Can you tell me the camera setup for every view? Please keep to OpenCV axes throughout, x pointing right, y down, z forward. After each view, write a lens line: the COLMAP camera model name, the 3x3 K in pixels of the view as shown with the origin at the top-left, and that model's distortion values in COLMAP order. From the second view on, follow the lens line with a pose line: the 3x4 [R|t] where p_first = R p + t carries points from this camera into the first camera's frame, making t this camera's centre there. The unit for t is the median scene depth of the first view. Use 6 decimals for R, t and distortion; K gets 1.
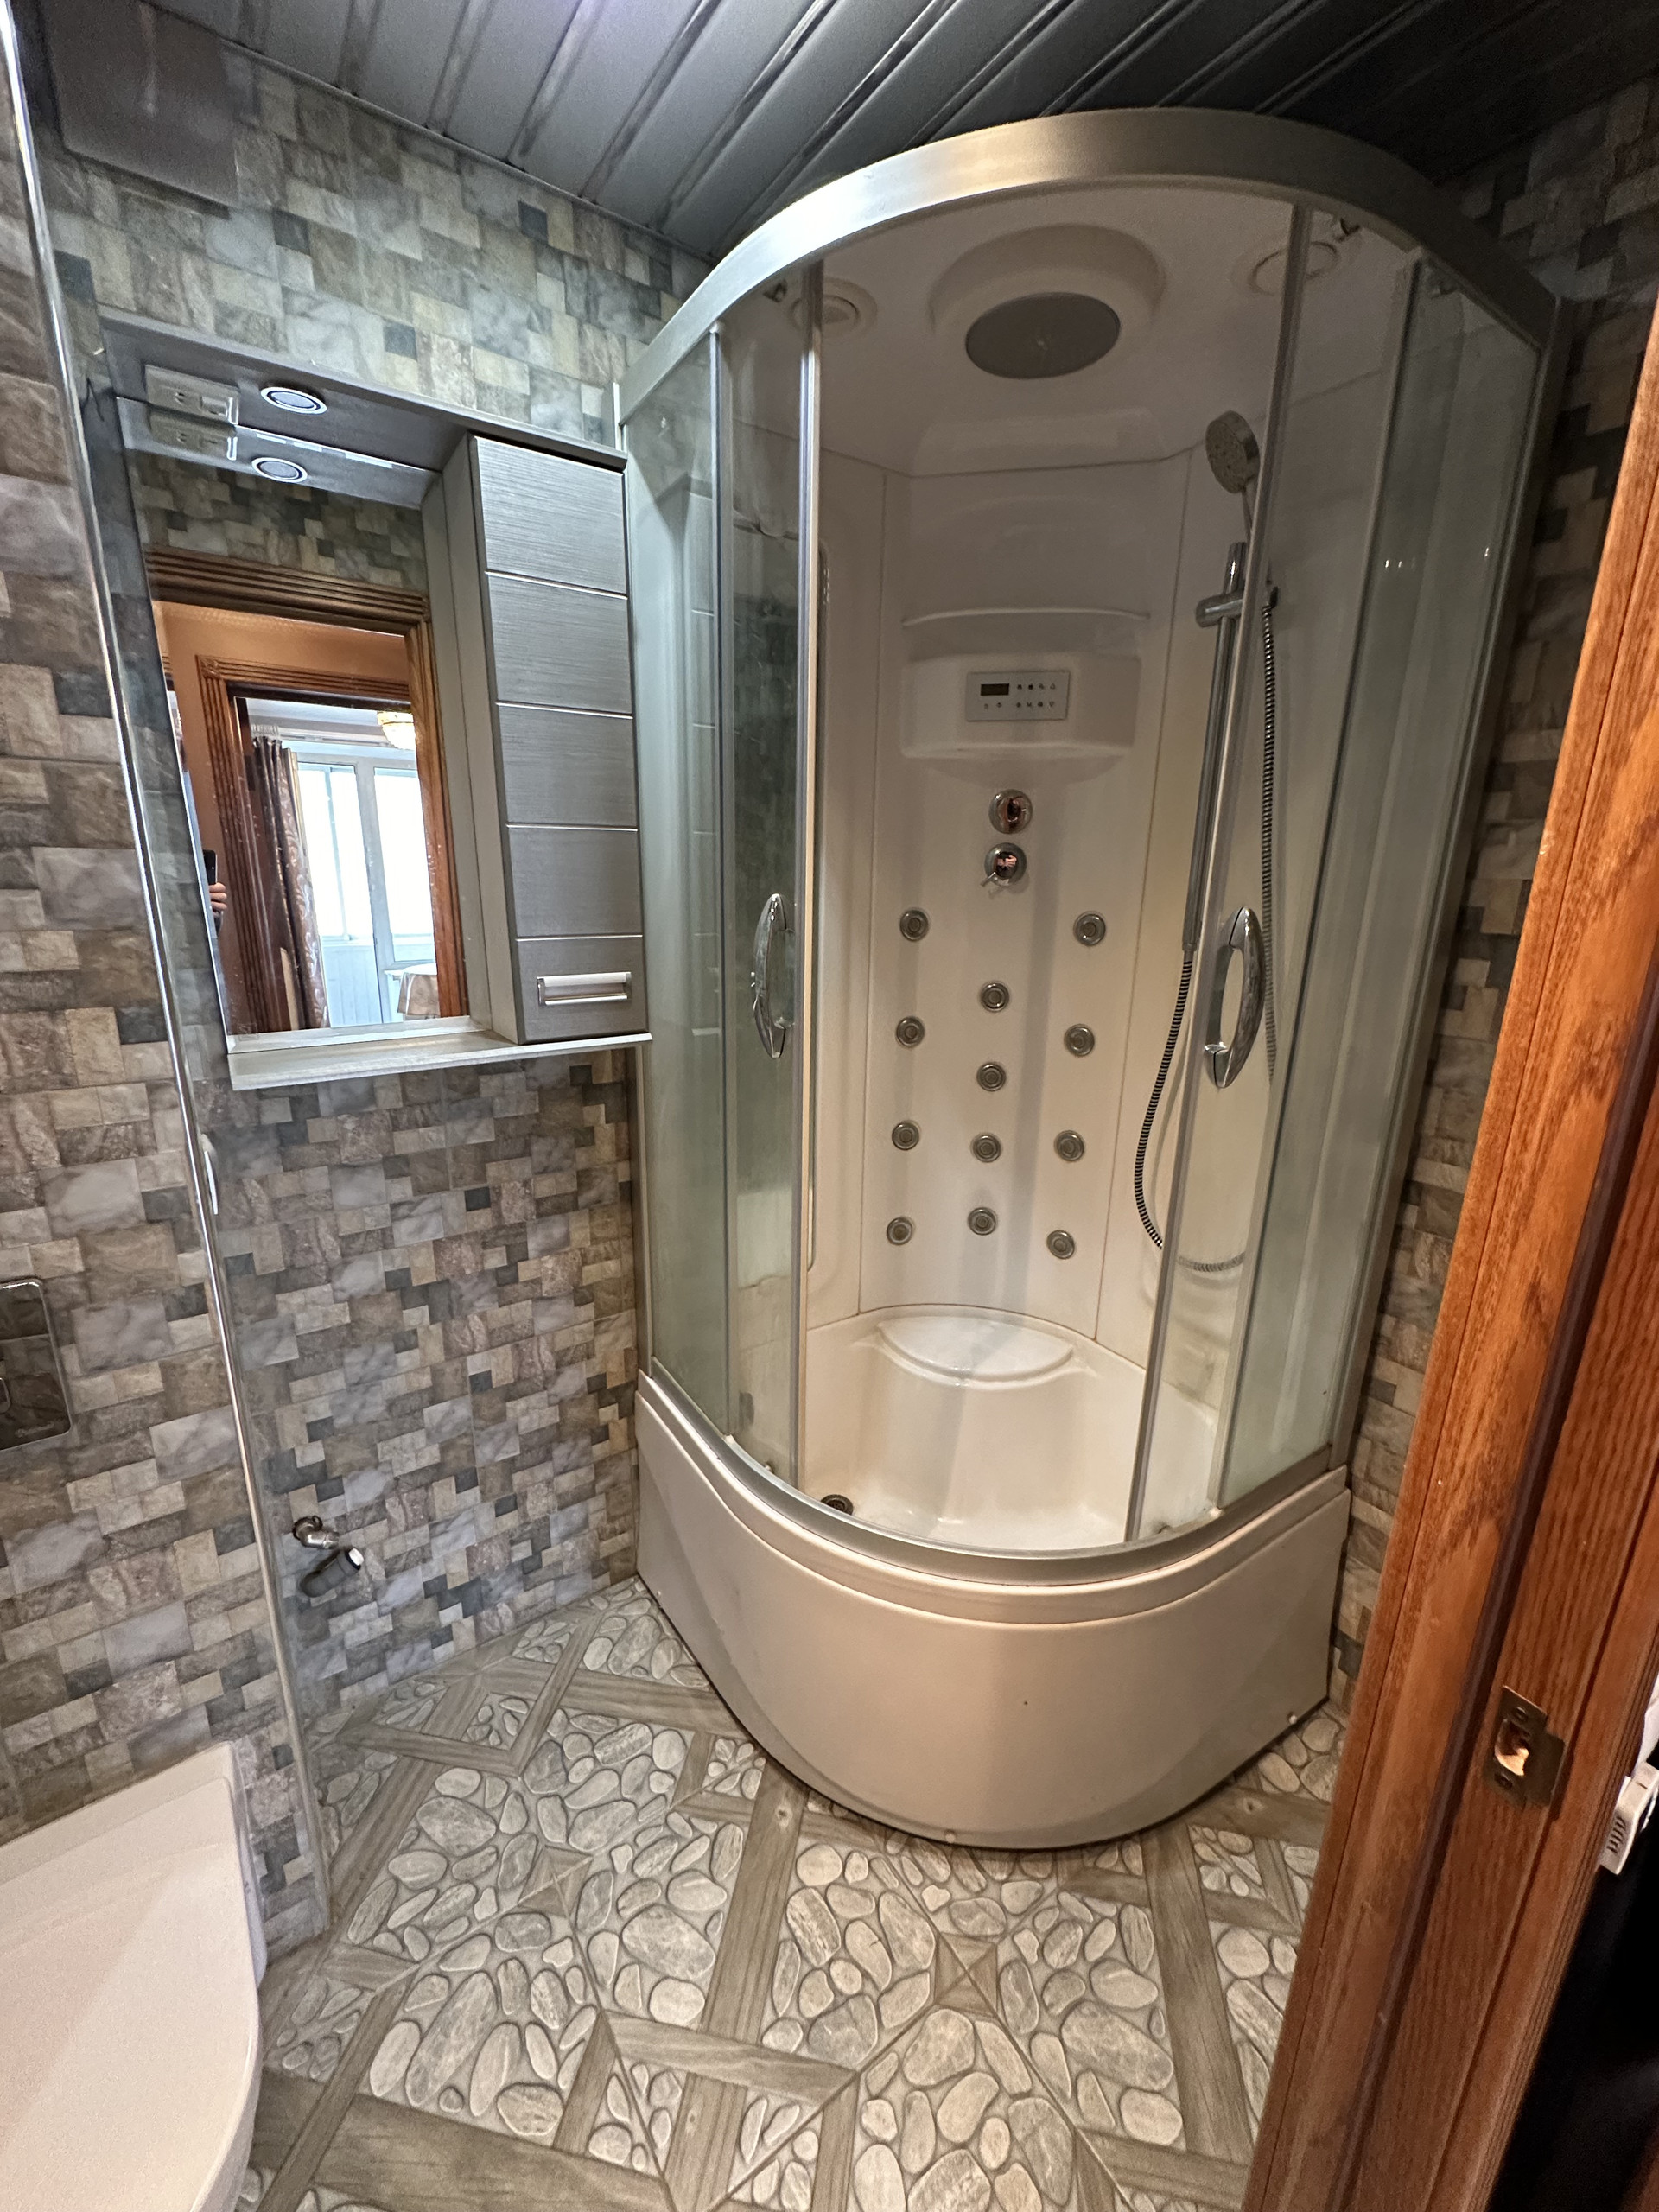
lens RADIAL K [[878.1, 0, 829.5], [0, 878.1, 1106.0], [0, 0, 1]] dist [-0.004933, 0.000487]
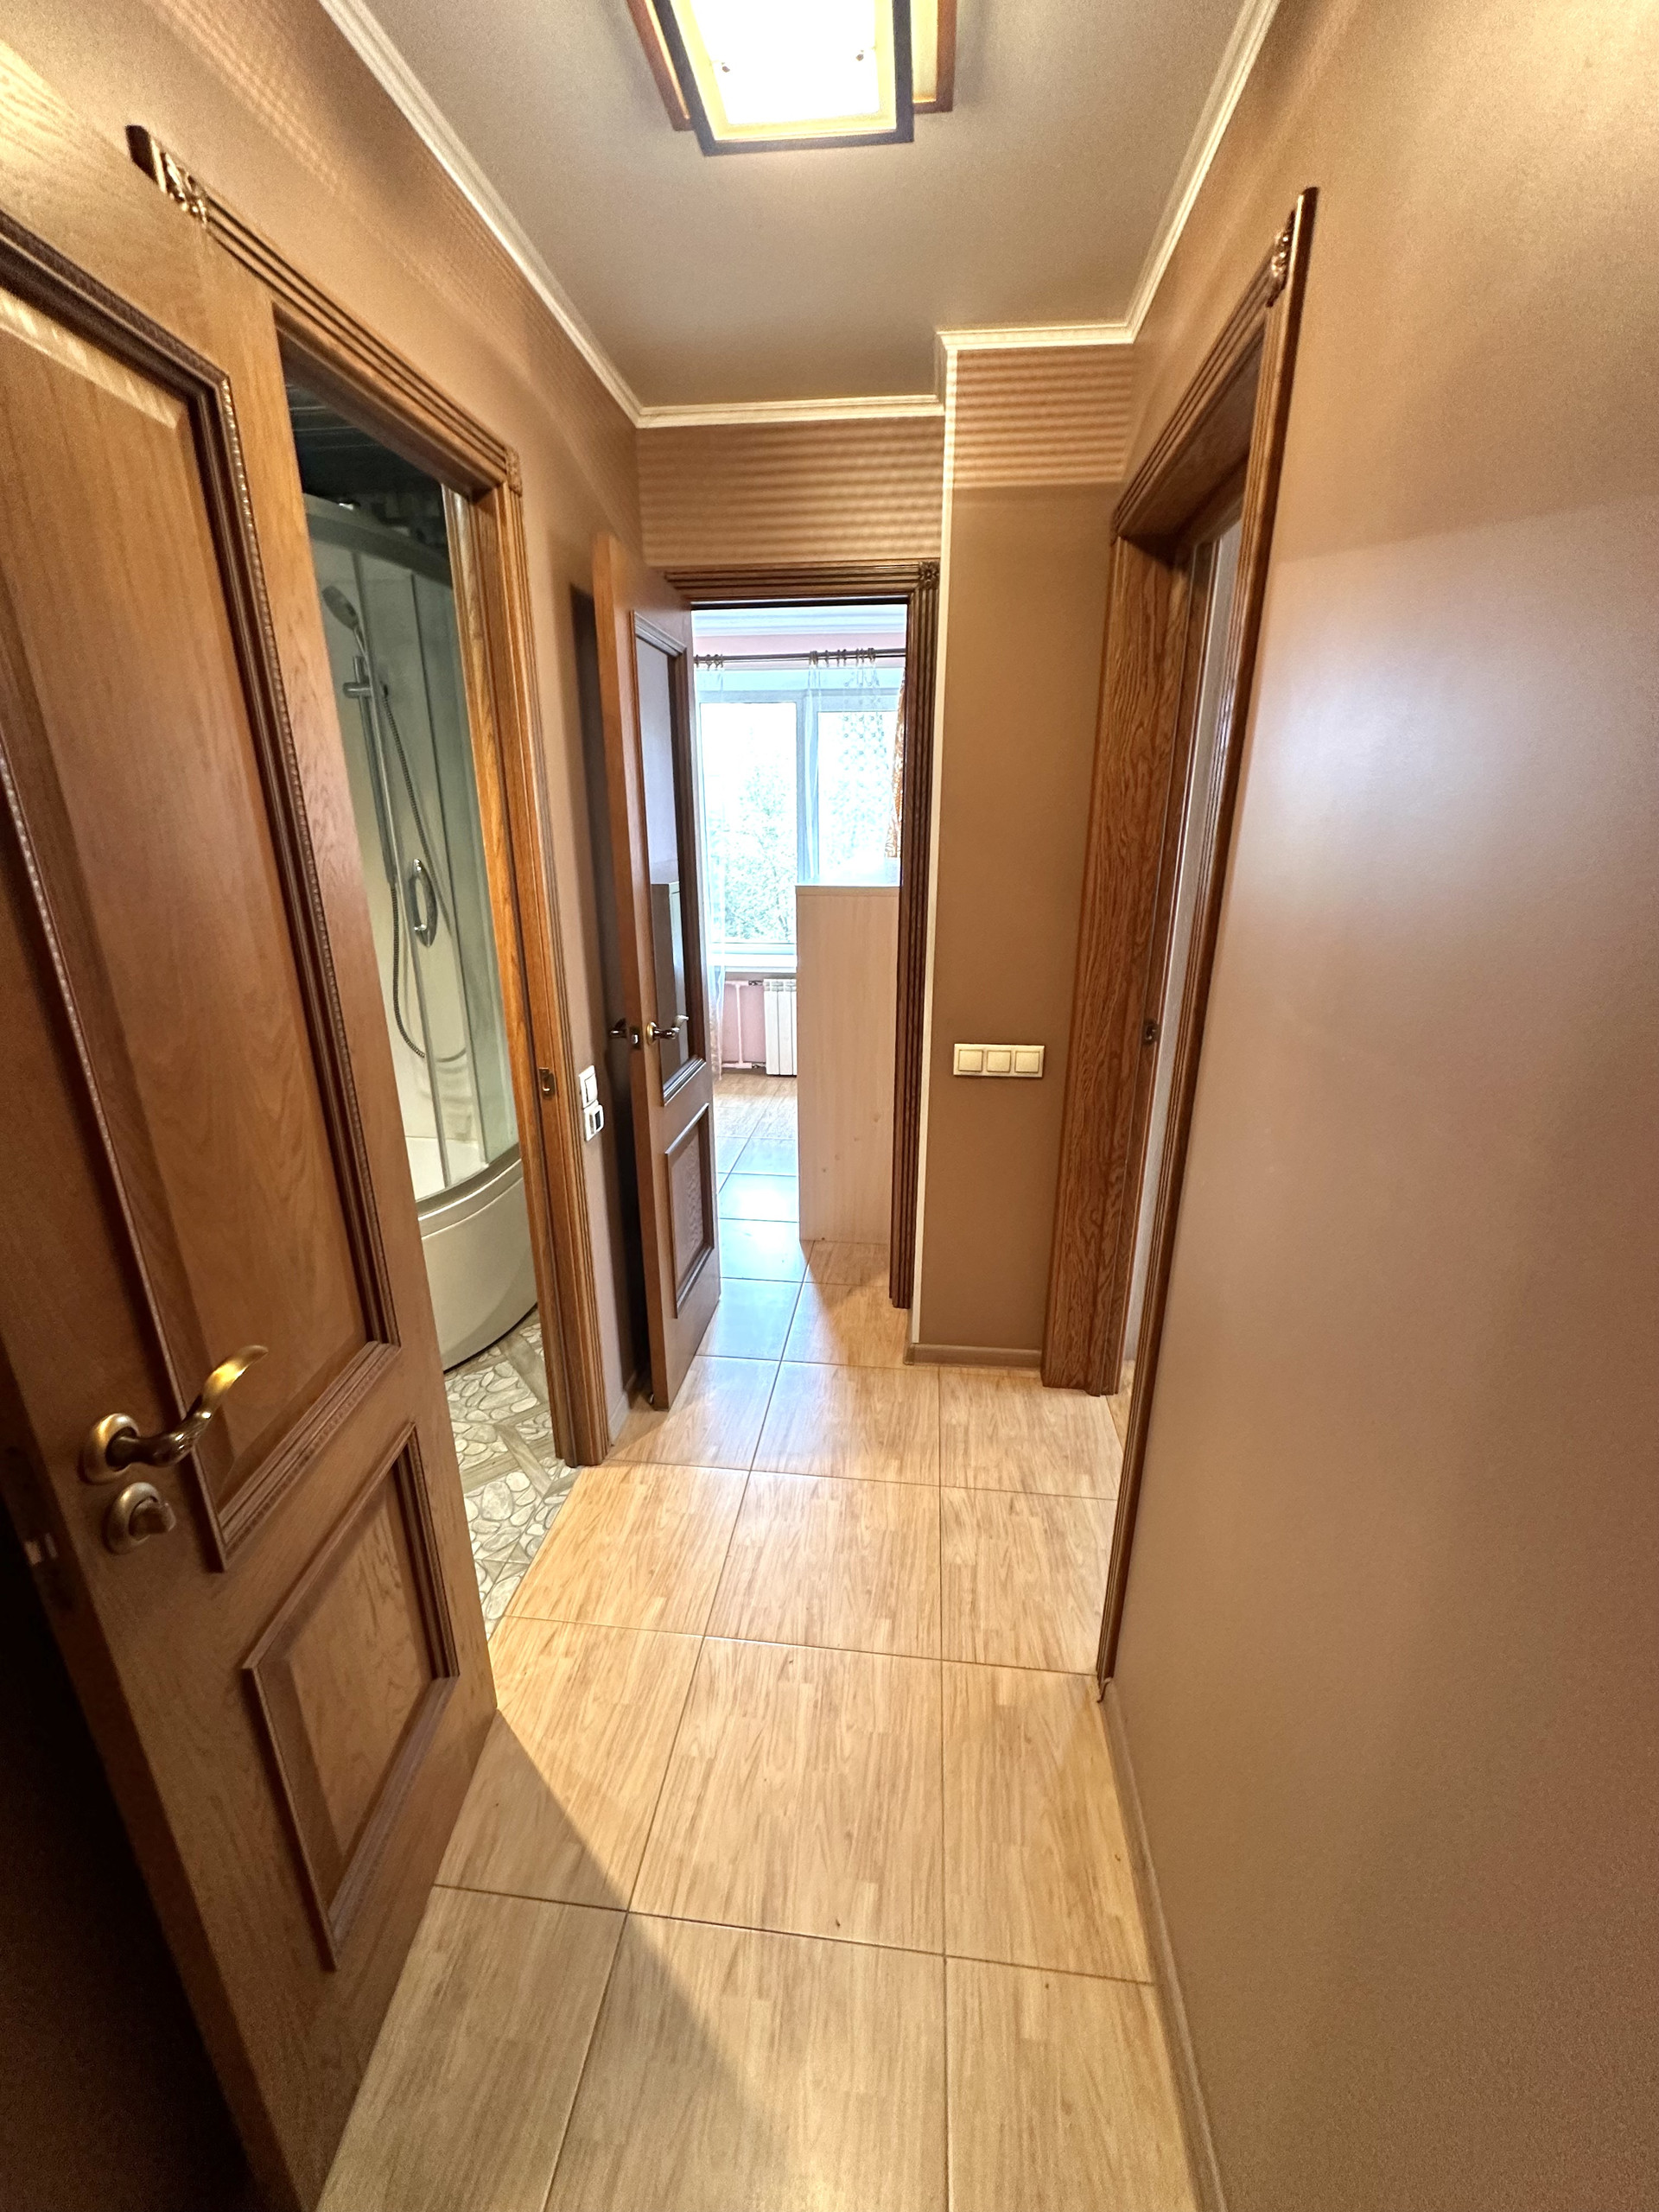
lens RADIAL K [[878.1, 0, 829.5], [0, 878.1, 1106.0], [0, 0, 1]] dist [-0.004933, 0.000487]
pose [[0.657564, -0.251248, 0.710271, -0.418683], [0.206067, 0.966784, 0.151211, 0.187262], [-0.724670, 0.046932, 0.687496, -0.923080]]
